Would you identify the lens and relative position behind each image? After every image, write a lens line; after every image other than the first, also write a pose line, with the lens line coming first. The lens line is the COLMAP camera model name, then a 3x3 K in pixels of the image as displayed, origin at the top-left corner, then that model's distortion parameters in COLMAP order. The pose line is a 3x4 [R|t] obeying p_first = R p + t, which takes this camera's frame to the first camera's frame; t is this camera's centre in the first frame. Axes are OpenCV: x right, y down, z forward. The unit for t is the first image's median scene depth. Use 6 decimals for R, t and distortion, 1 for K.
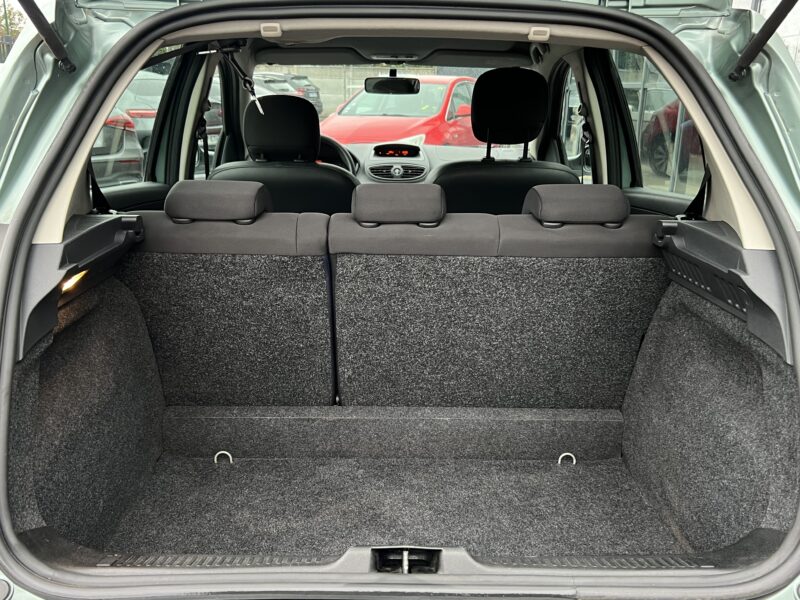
lens RADIAL K [[743.5, 0, 400.0], [0, 743.5, 300.0], [0, 0, 1]] dist [0.110529, -0.002962]
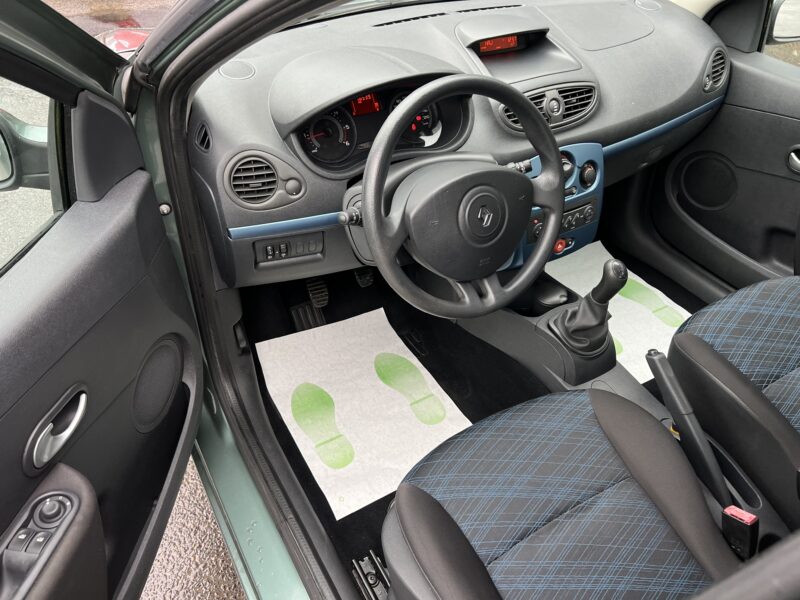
lens RADIAL K [[616.0, 0, 396.3], [0, 616.0, 299.3], [0, 0, 1]] dist [0.006500, -0.003355]
pose [[0.866716, -0.309376, 0.391267, -0.574272], [0.111477, 0.884714, 0.452608, -0.521869], [-0.486185, -0.348666, 0.801284, 1.461301]]
